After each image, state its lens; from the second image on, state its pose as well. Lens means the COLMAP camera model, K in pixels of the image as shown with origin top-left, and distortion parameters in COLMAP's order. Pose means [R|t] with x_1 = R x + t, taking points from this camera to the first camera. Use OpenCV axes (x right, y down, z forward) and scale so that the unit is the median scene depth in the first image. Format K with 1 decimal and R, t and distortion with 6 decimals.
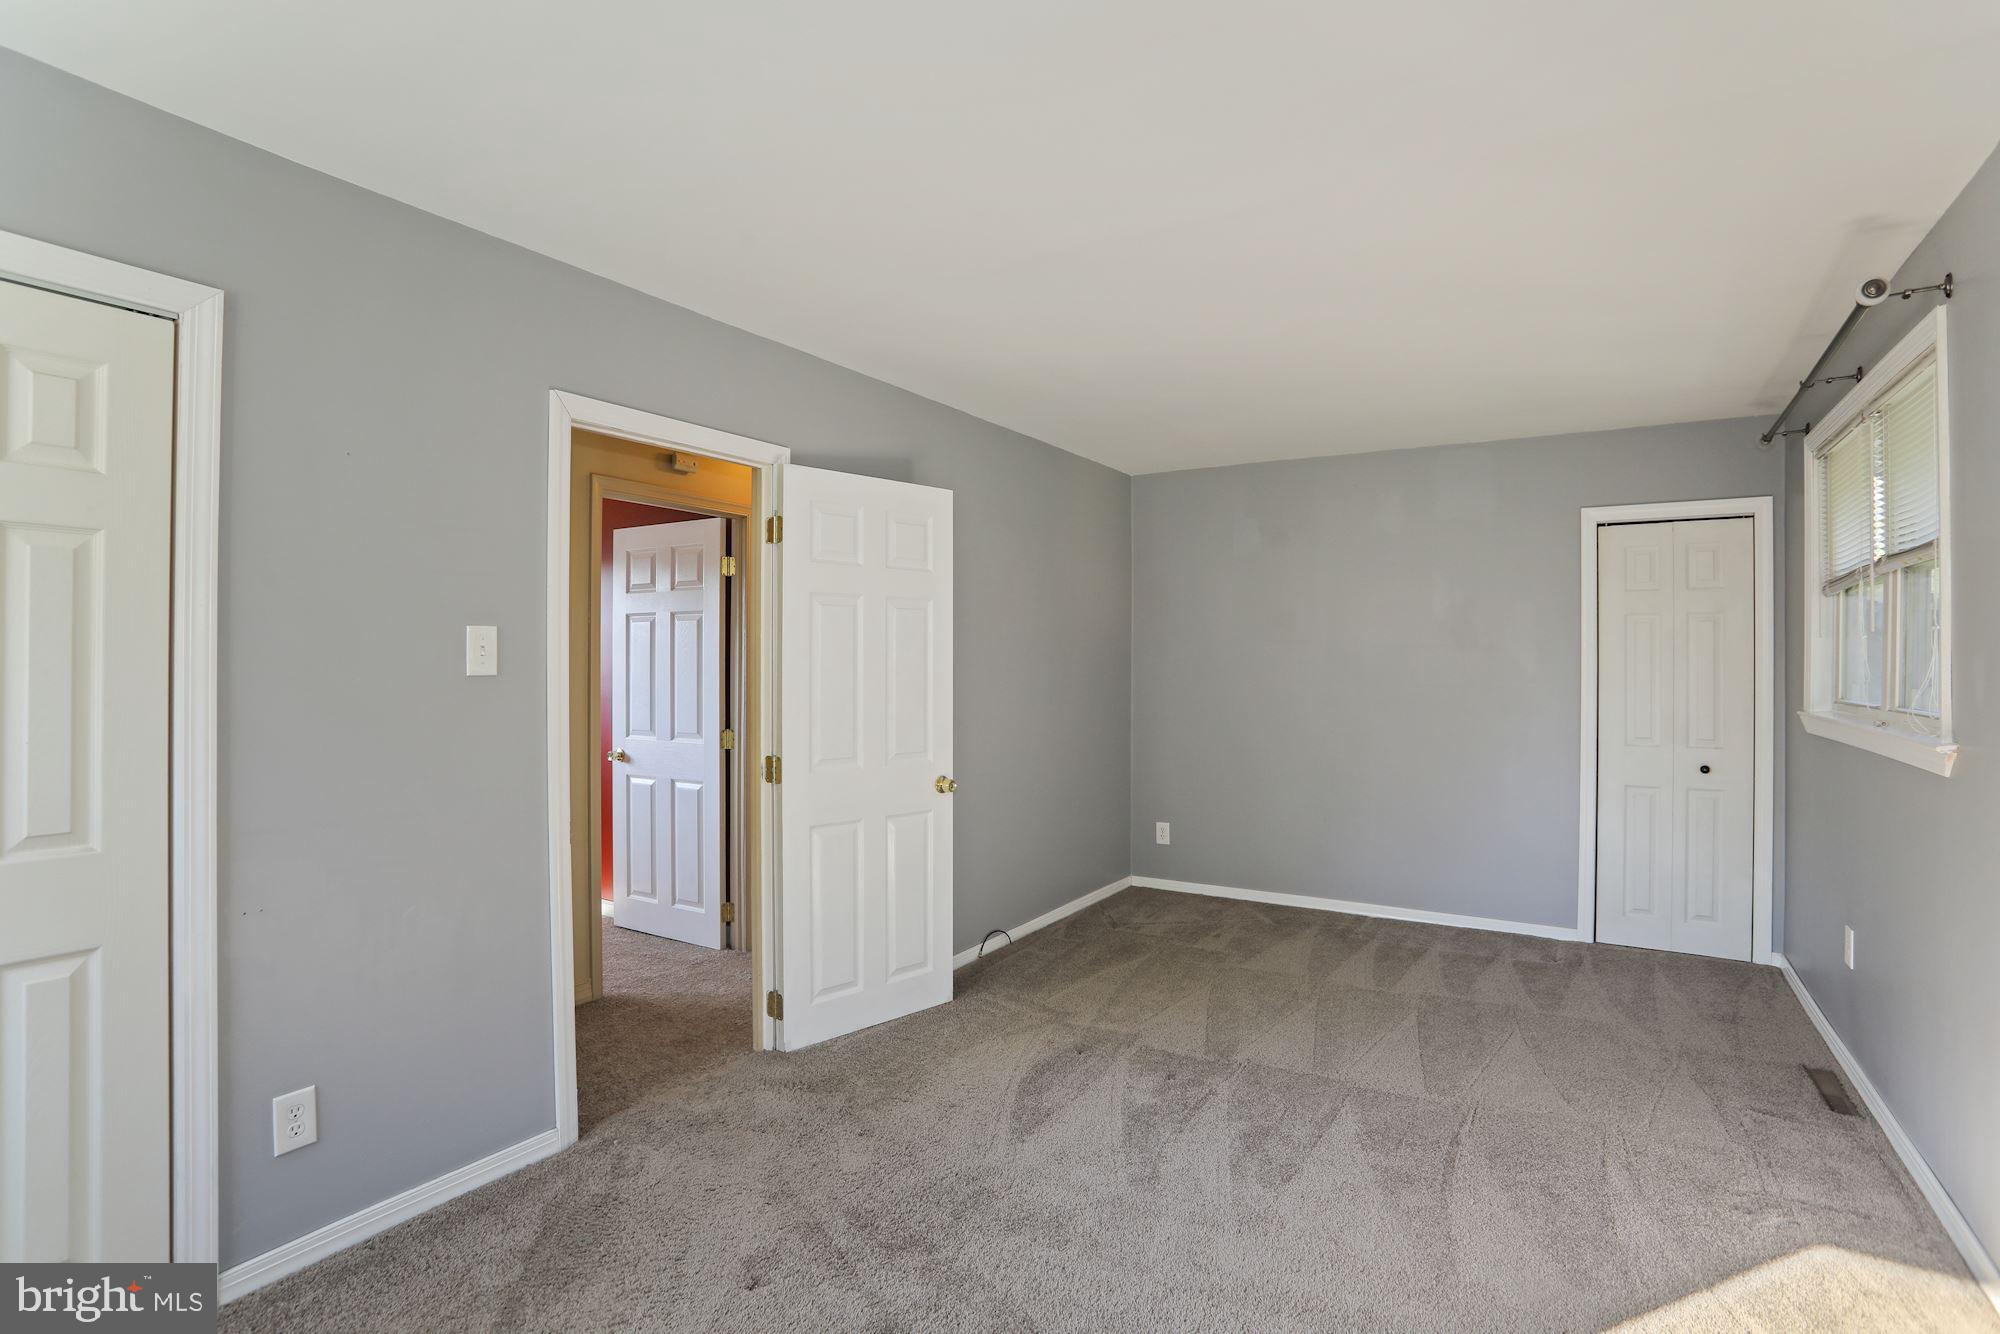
lens RADIAL K [[963.0, 0, 1000.0], [0, 963.0, 667.0], [0, 0, 1]] dist [-0.122362, 0.059394]
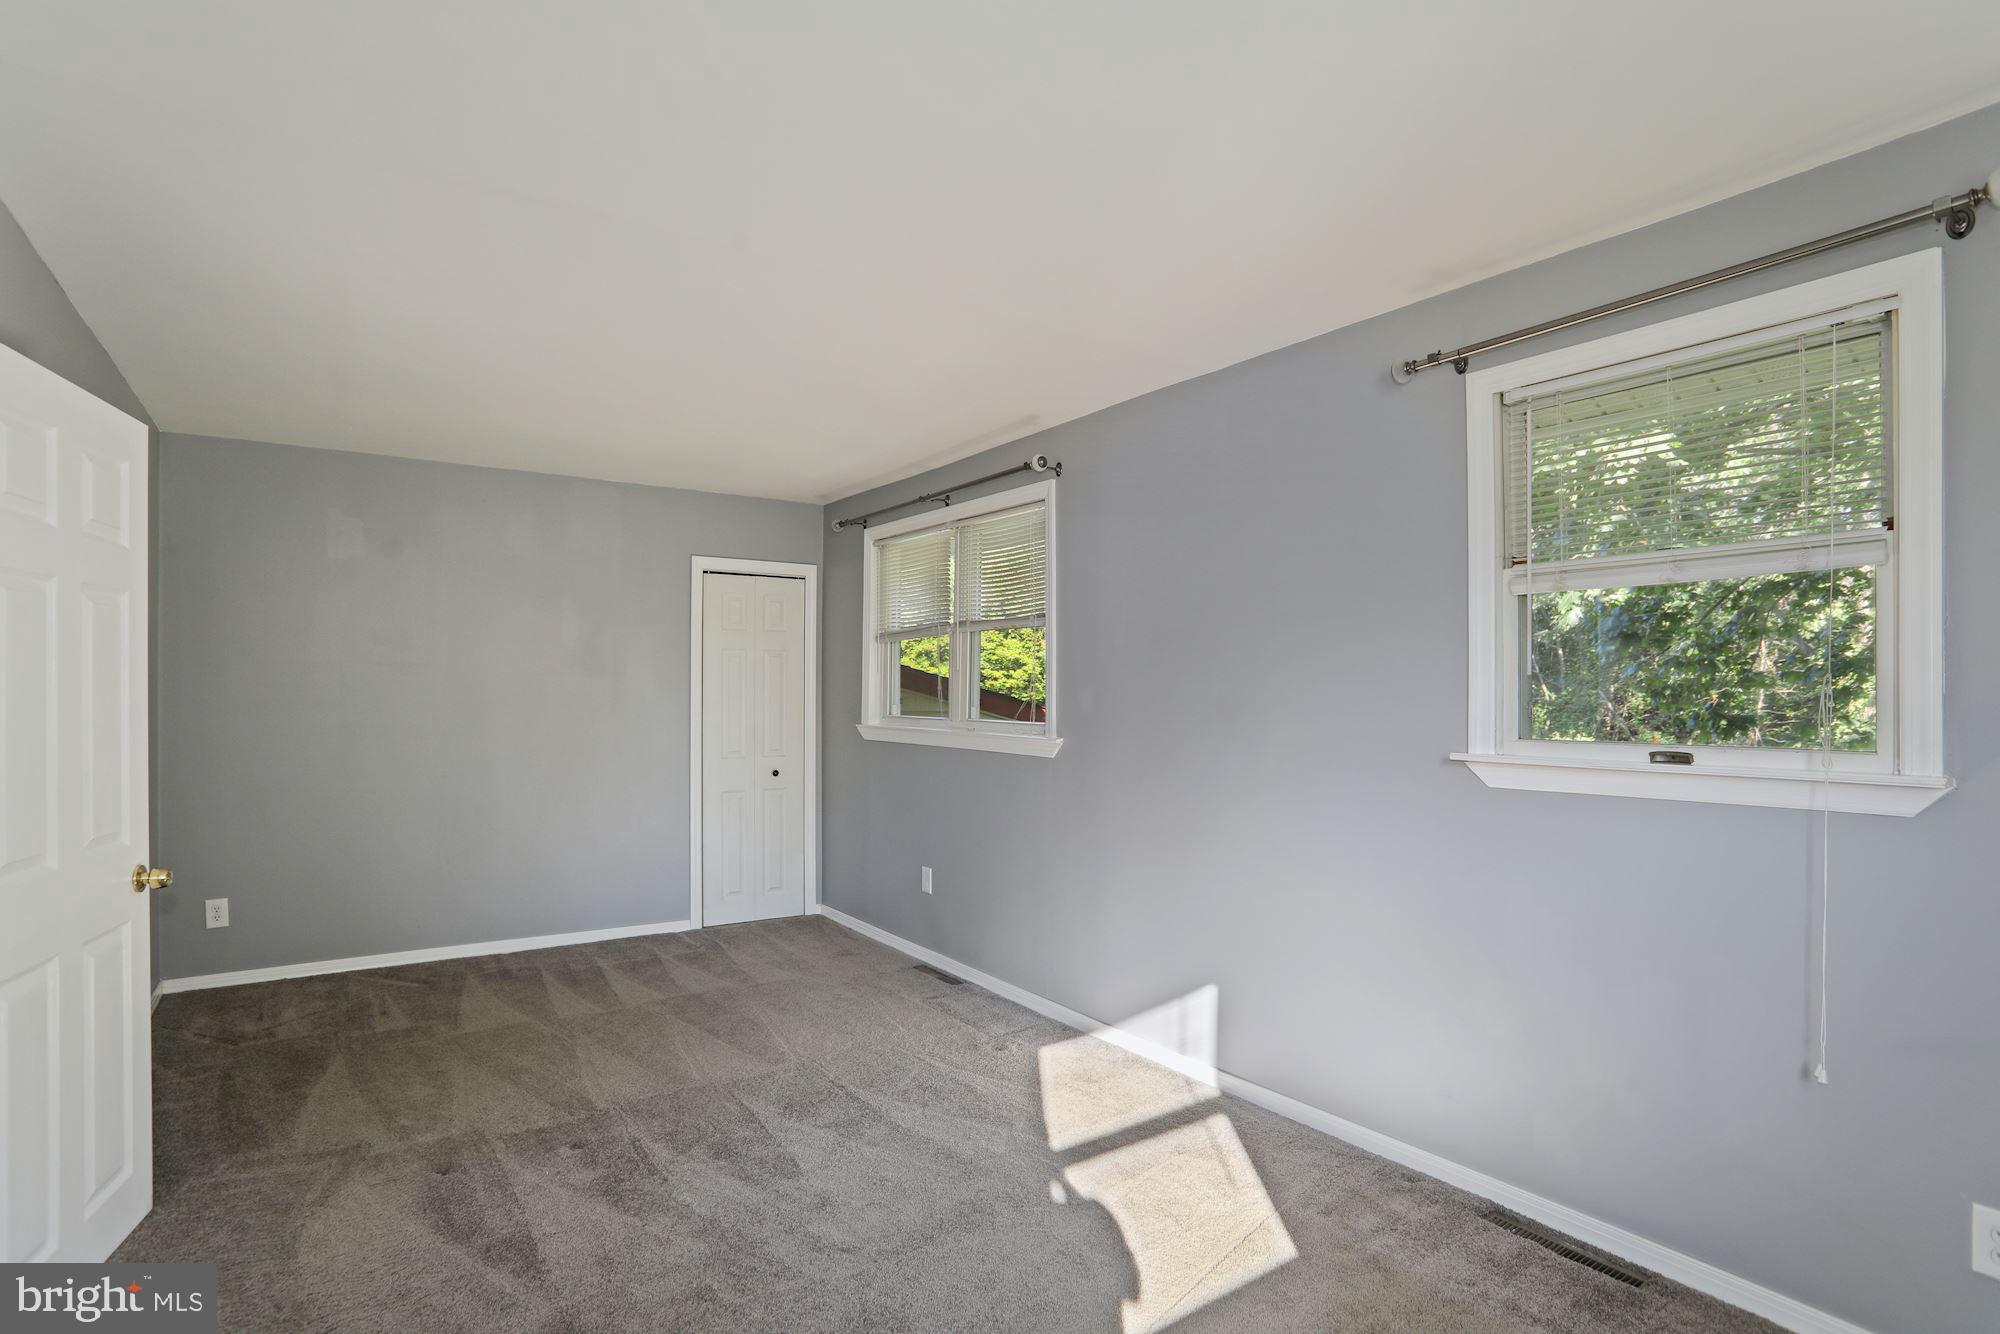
lens RADIAL K [[980.8, 0, 949.8], [0, 980.8, 686.0], [0, 0, 1]] dist [-0.005187, 0.000261]
pose [[0.429341, 0.002404, 0.903139, -0.401877], [0.000442, 0.999996, -0.002872, -0.005224], [-0.903142, 0.001632, 0.429338, 0.205451]]
